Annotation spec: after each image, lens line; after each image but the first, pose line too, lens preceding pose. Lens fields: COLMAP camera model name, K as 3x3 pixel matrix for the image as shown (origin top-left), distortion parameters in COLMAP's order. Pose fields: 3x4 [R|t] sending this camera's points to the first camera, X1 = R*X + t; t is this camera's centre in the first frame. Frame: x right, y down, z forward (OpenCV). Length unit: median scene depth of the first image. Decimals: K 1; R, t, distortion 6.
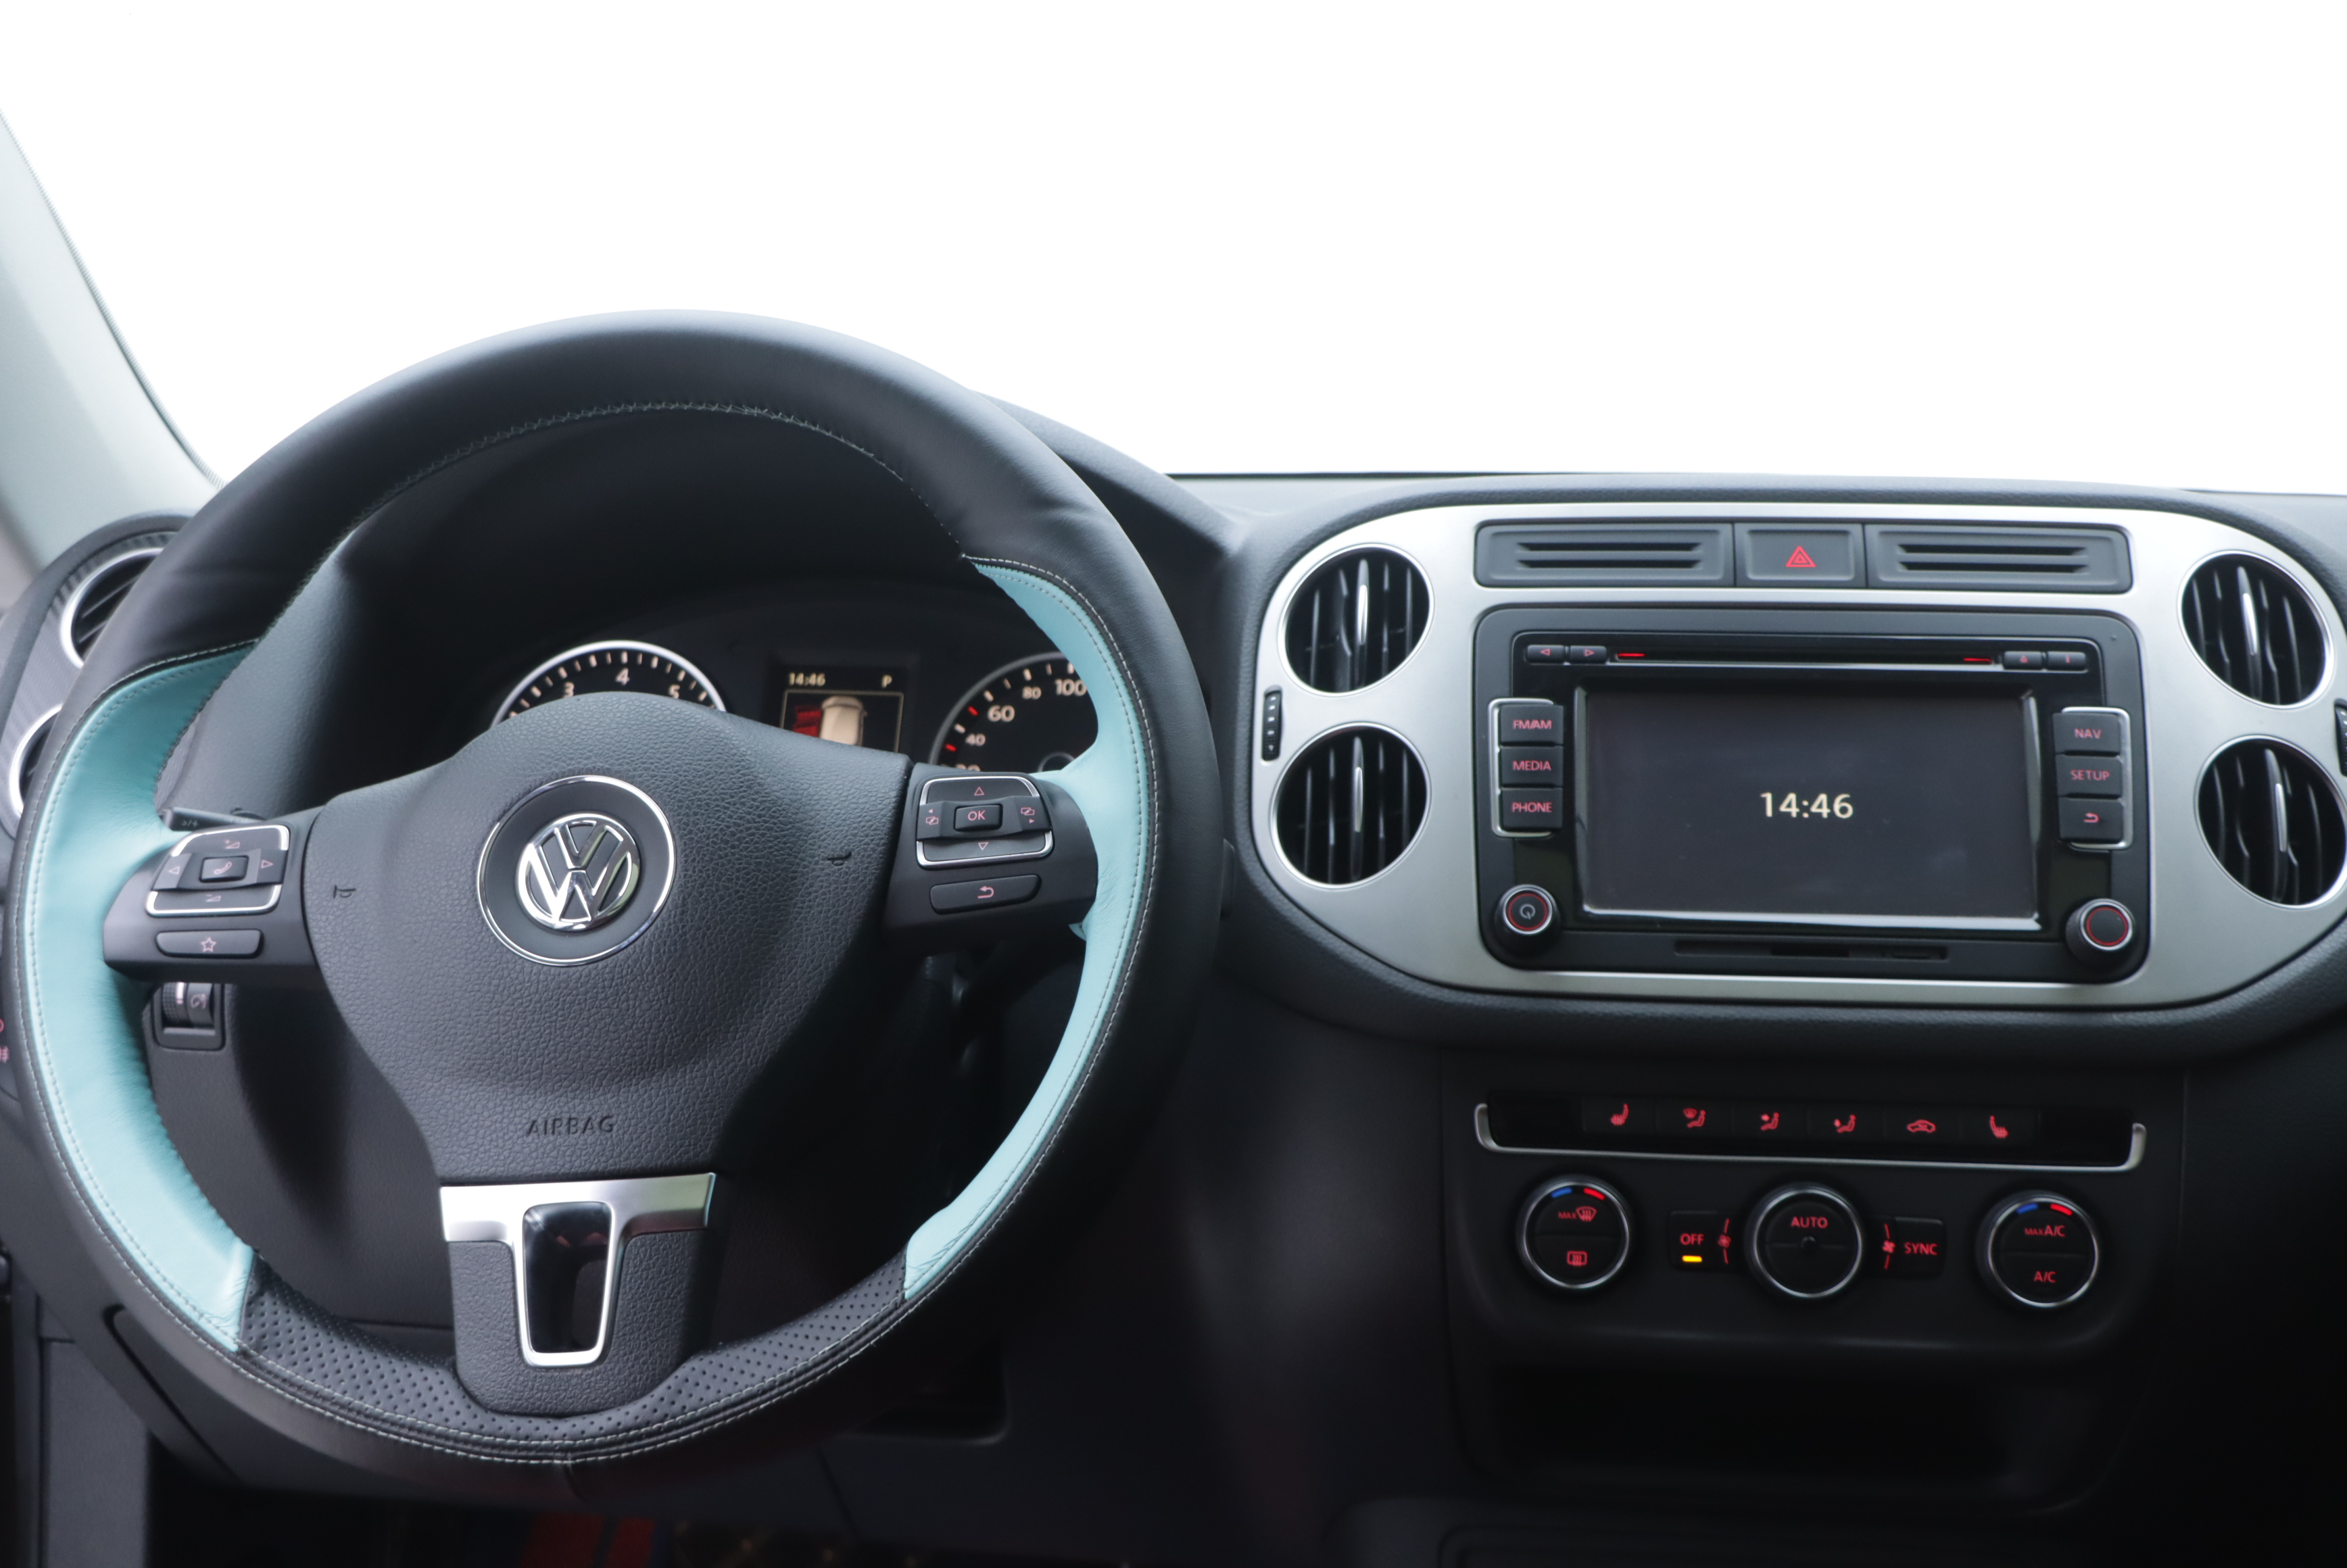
lens RADIAL K [[2598.8, 0, 1182.1], [0, 2598.8, 798.0], [0, 0, 1]] dist [-0.106282, 0.272664]
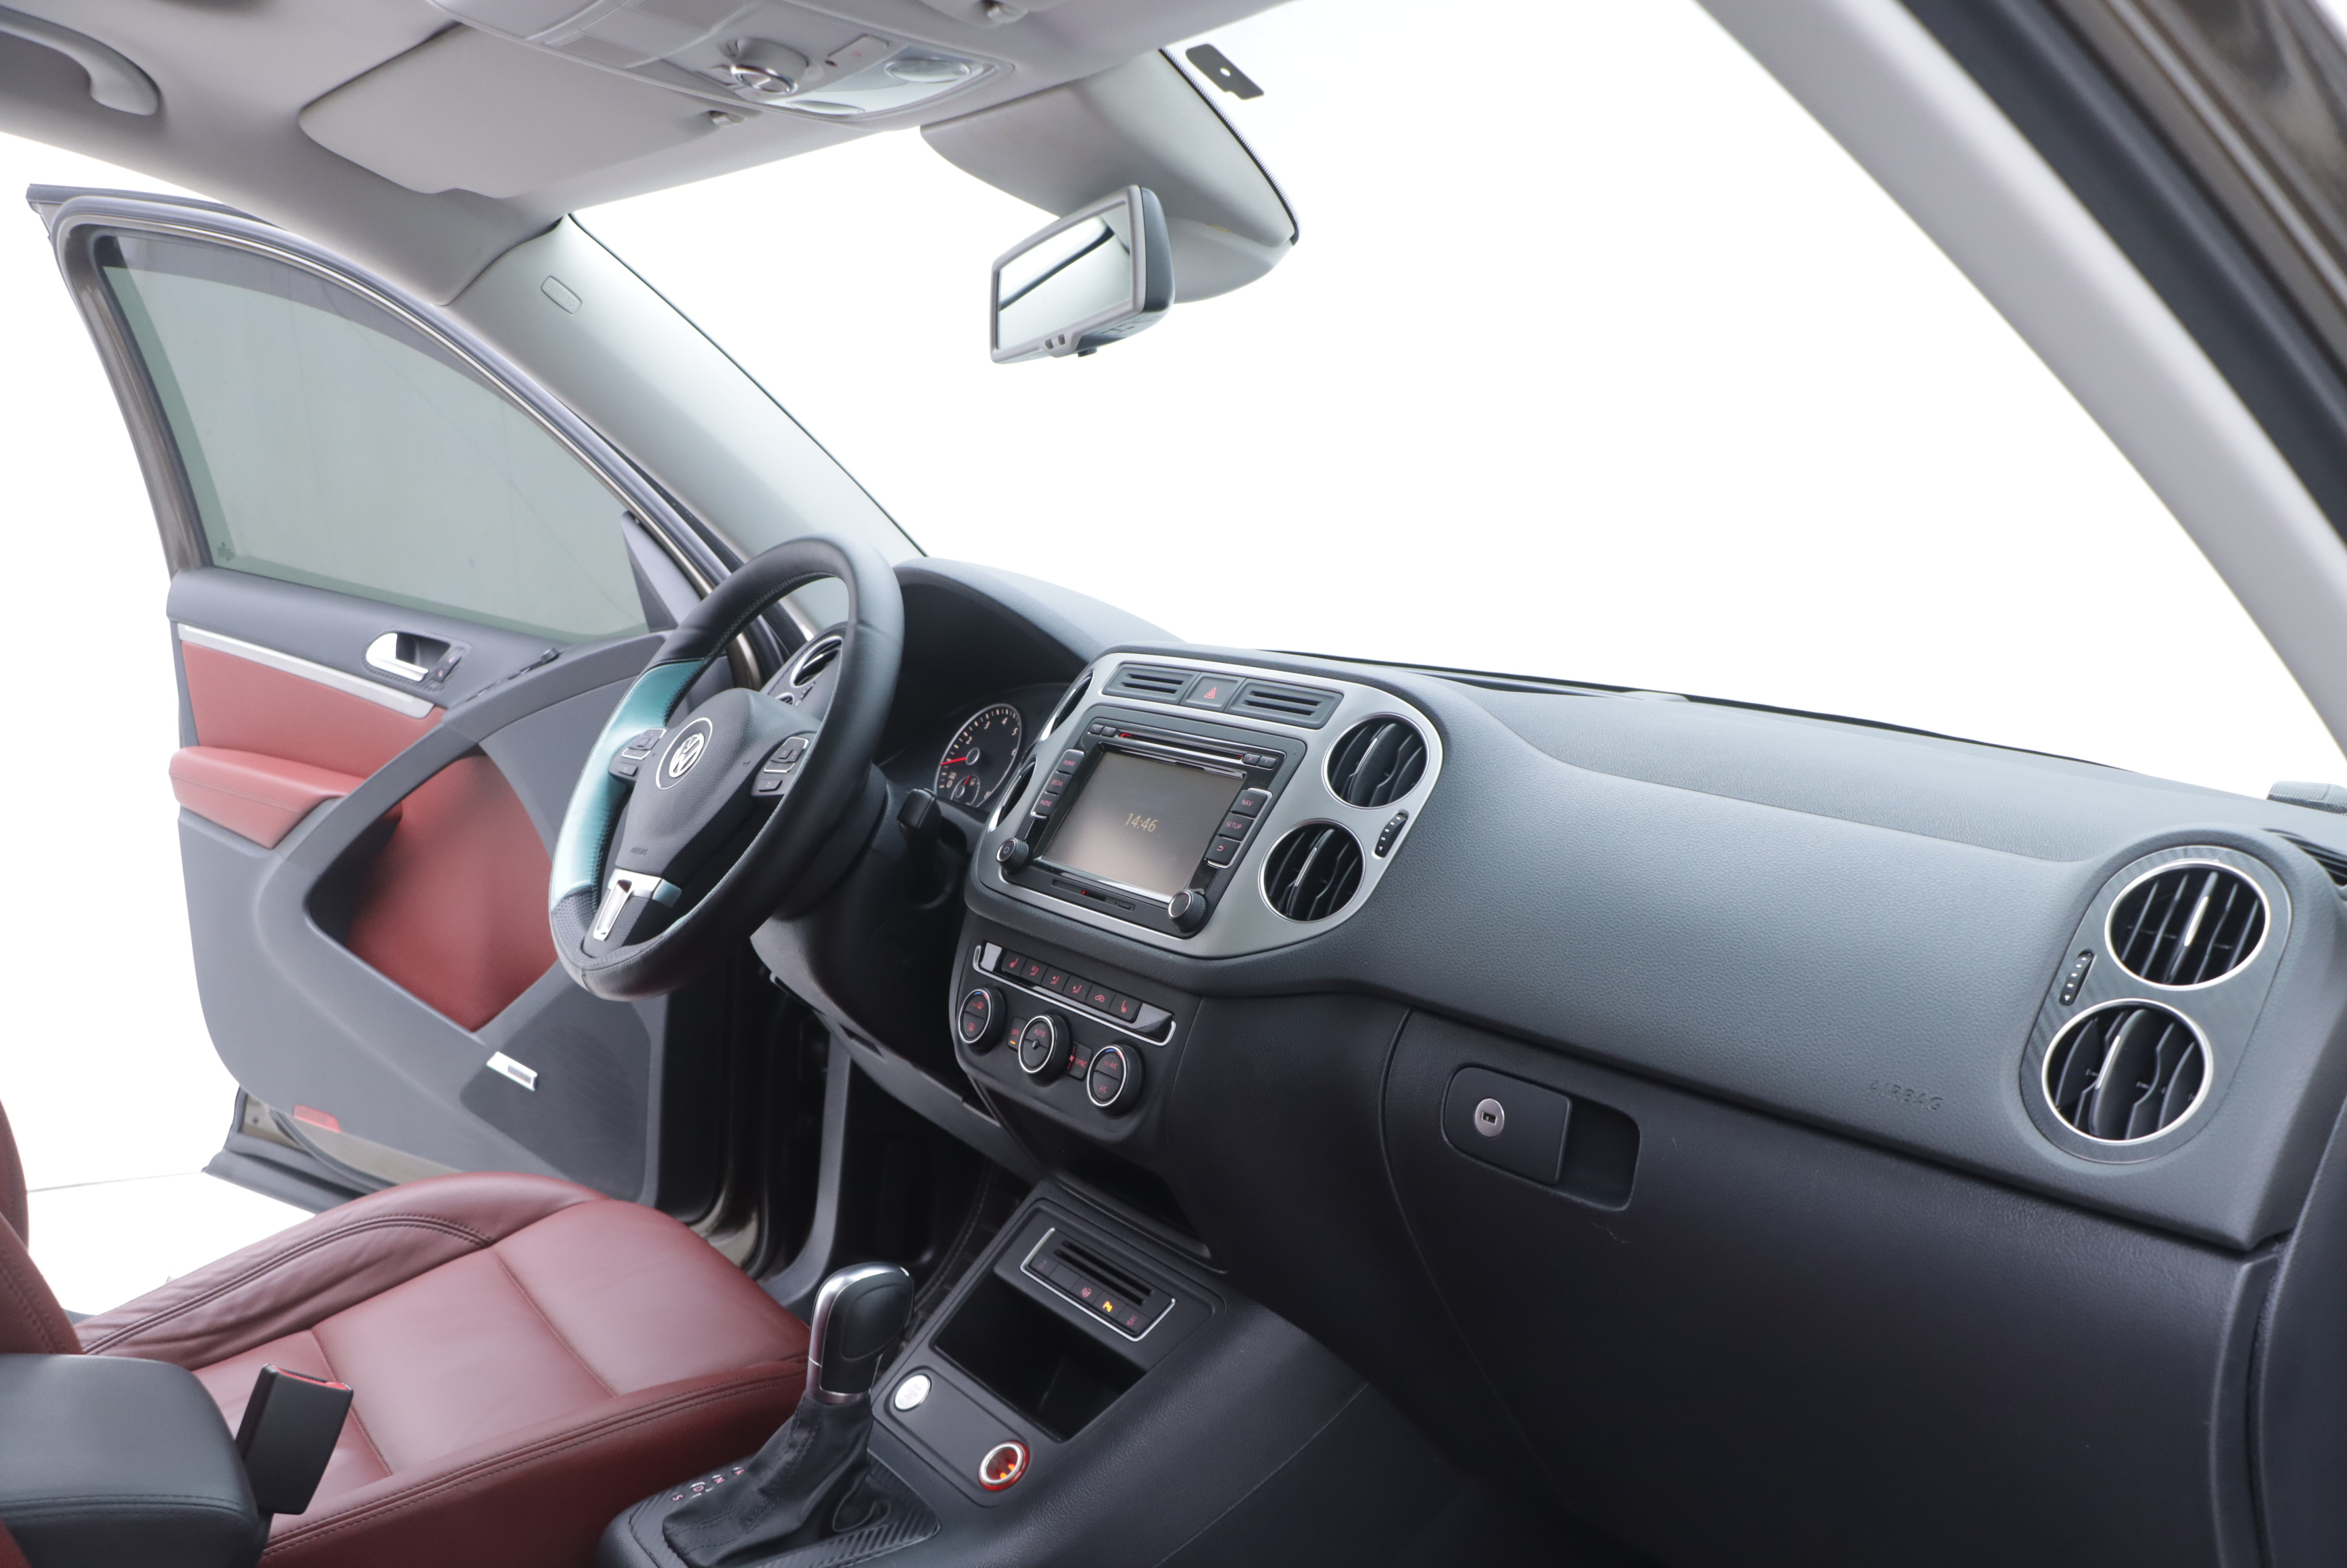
lens RADIAL K [[1881.2, 0, 1173.5], [0, 1881.2, 784.0], [0, 0, 1]] dist [-0.191791, 0.148879]
pose [[0.692945, 0.132898, -0.708637, 1.196870], [-0.200982, 0.979511, -0.012834, -0.011893], [0.692412, 0.151316, 0.705457, 0.099978]]
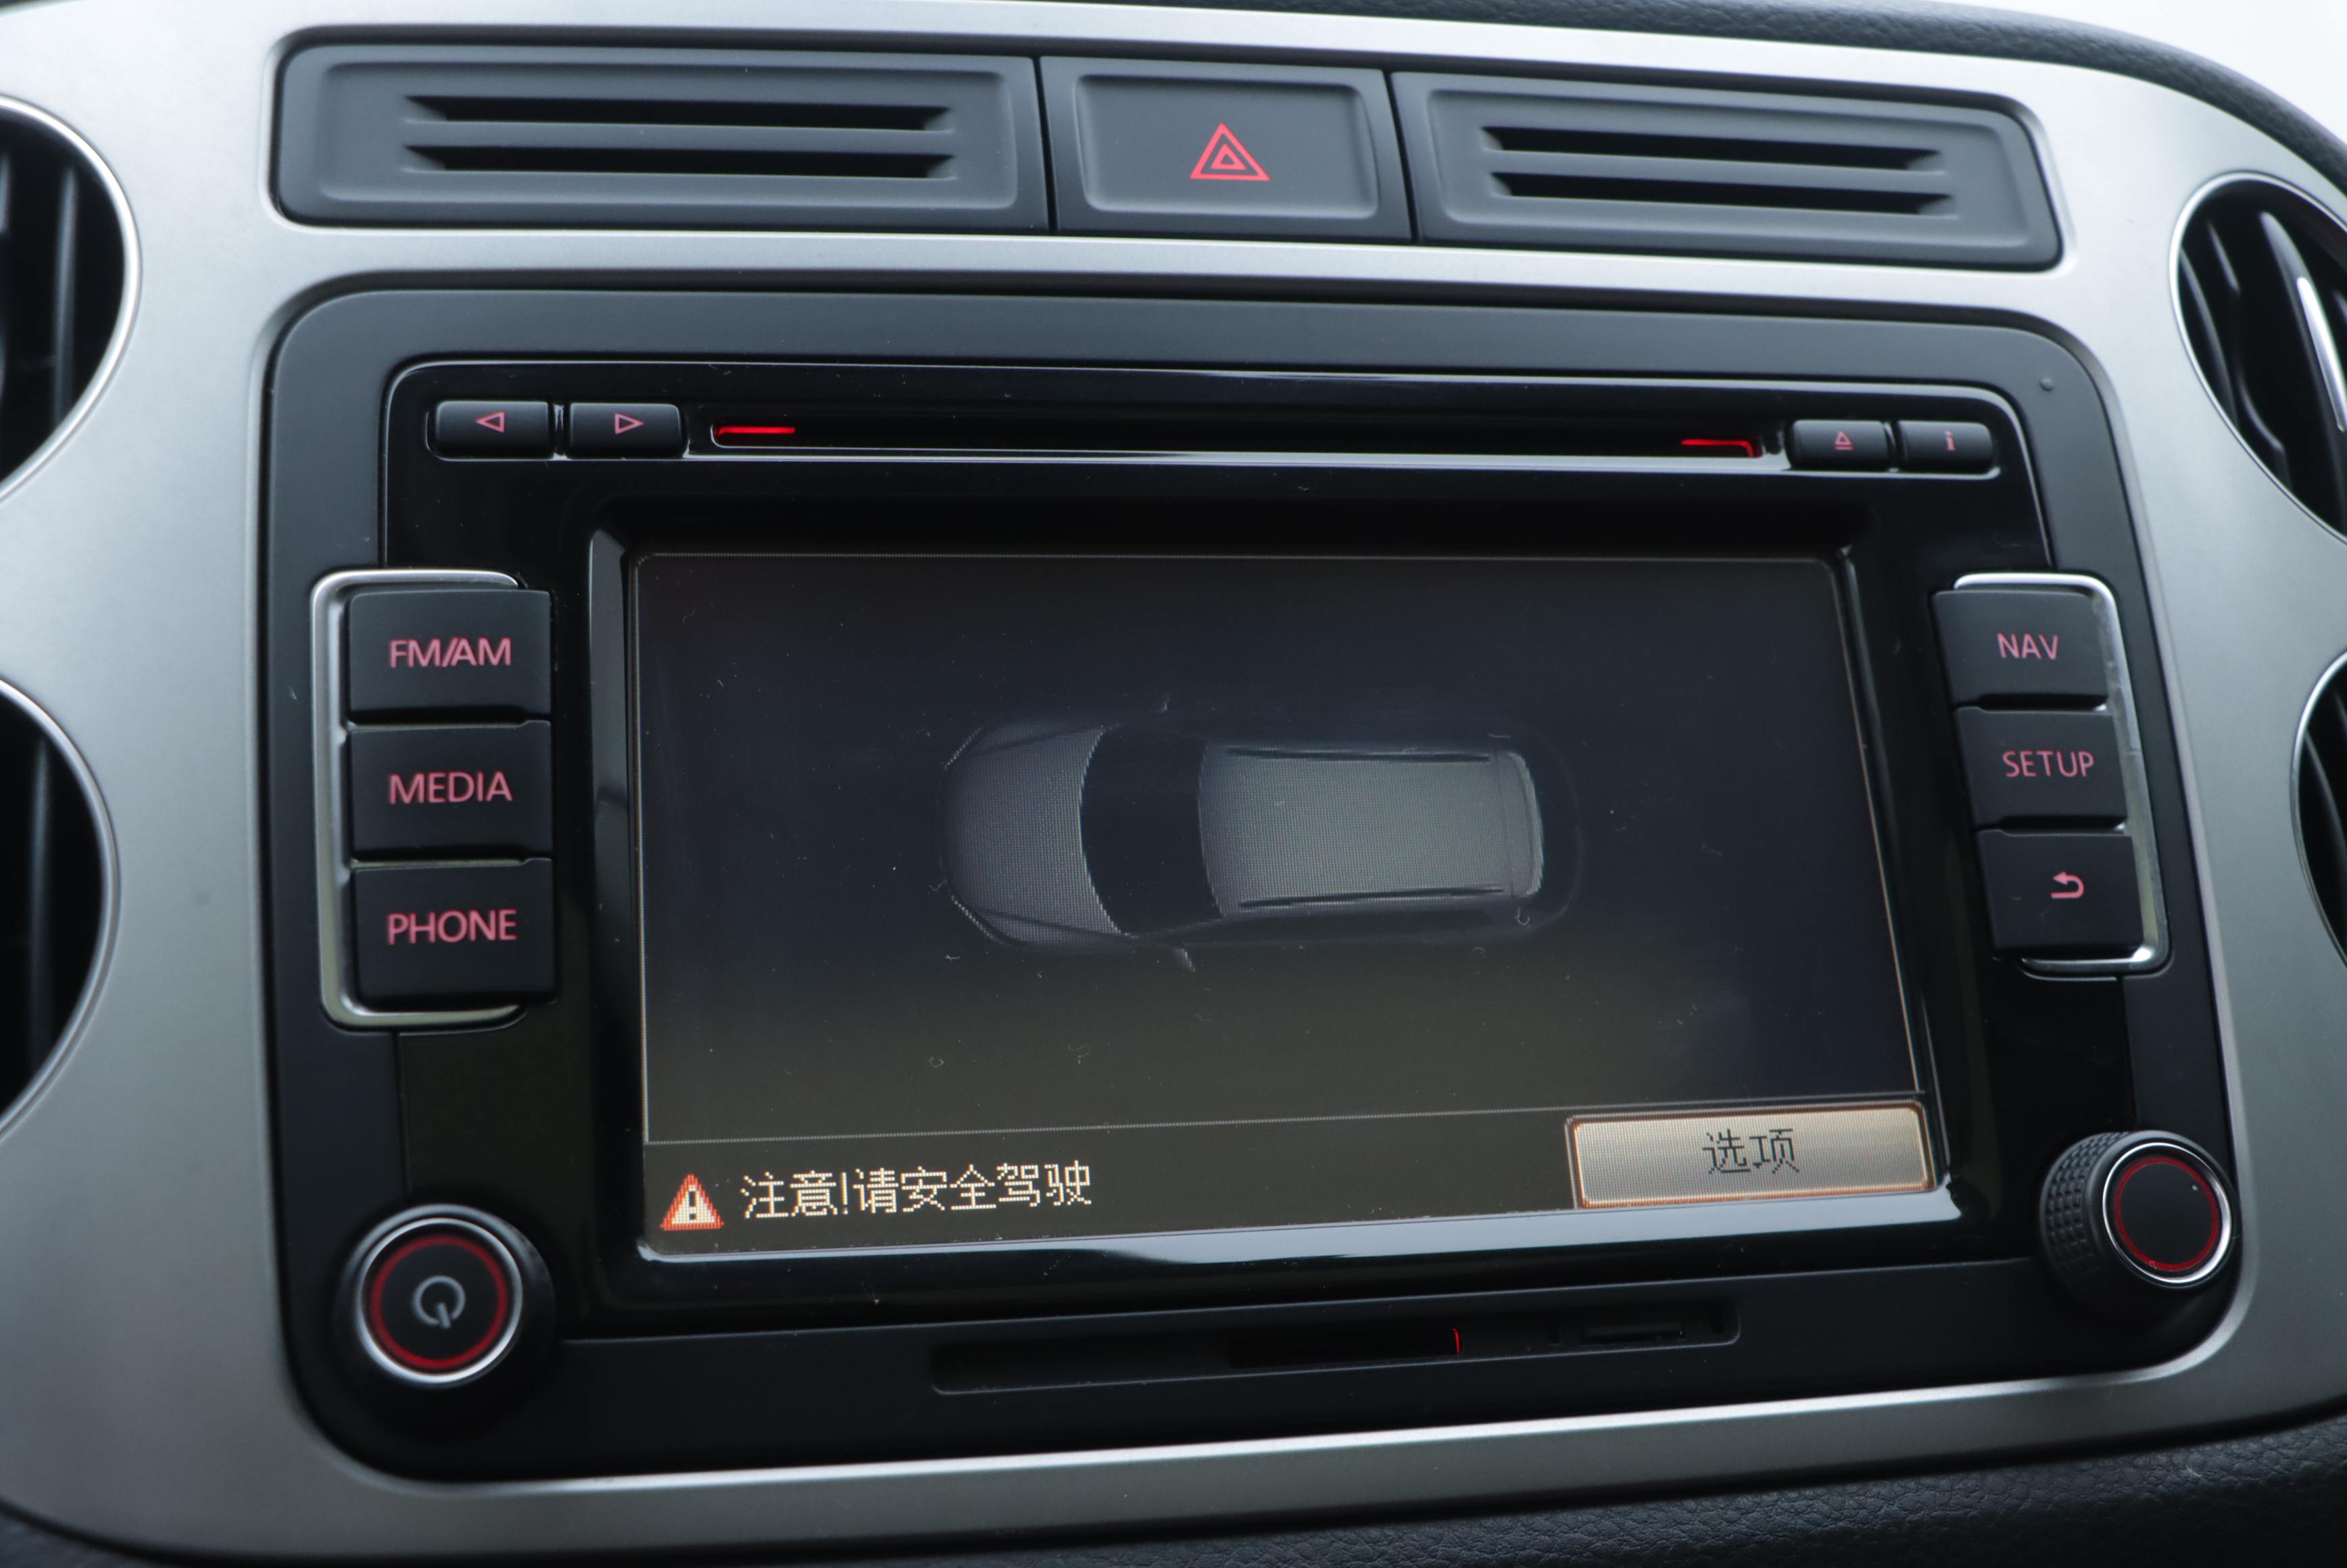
lens RADIAL K [[2715.9, 0, 1173.5], [0, 2715.9, 784.0], [0, 0, 1]] dist [-0.119503, 0.180551]
pose [[0.944230, -0.040300, 0.326811, 0.114444], [0.021208, 0.997865, 0.061775, -0.031842], [-0.328602, -0.051399, 0.943069, 0.687524]]
